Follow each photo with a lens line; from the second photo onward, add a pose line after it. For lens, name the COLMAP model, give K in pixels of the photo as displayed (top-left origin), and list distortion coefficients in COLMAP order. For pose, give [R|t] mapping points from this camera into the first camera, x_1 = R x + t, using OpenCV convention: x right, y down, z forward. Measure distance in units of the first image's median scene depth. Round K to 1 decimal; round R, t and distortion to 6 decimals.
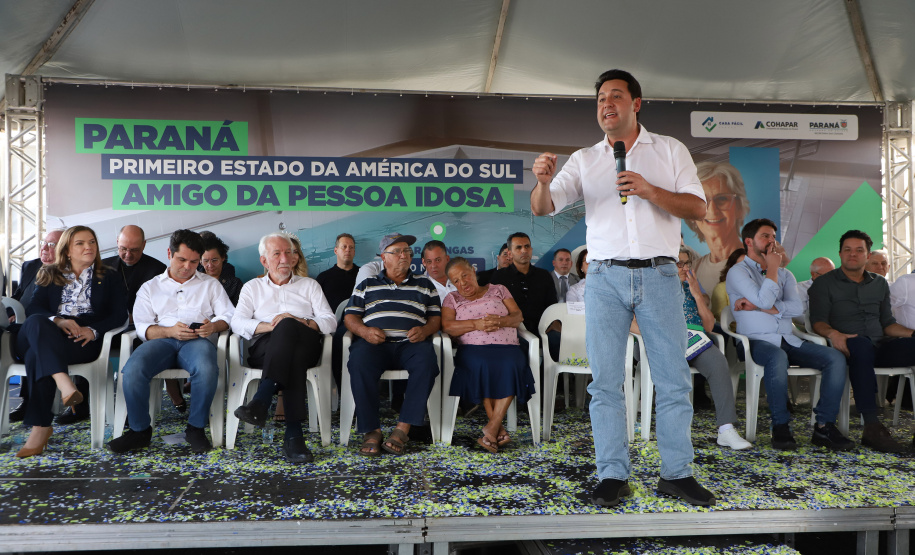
lens RADIAL K [[789.4, 0, 458.2], [0, 789.4, 266.1], [0, 0, 1]] dist [-0.015077, 0.083673]
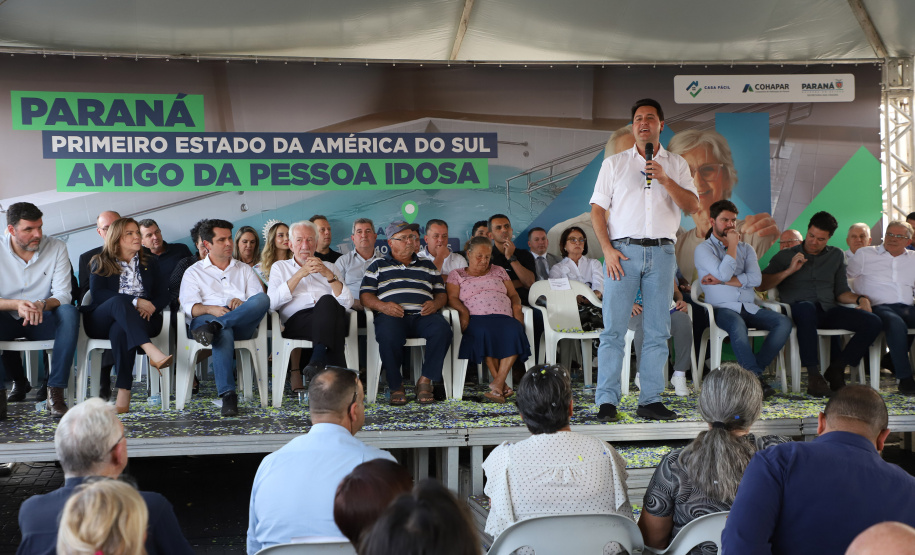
lens RADIAL K [[1301.2, 0, 457.5], [0, 1301.2, 277.5], [0, 0, 1]] dist [0.232022, 0.060304]
pose [[0.995510, -0.021085, 0.092283, -0.115681], [0.018427, 0.999393, 0.029563, -0.008960], [-0.092850, -0.027730, 0.995294, -0.566345]]
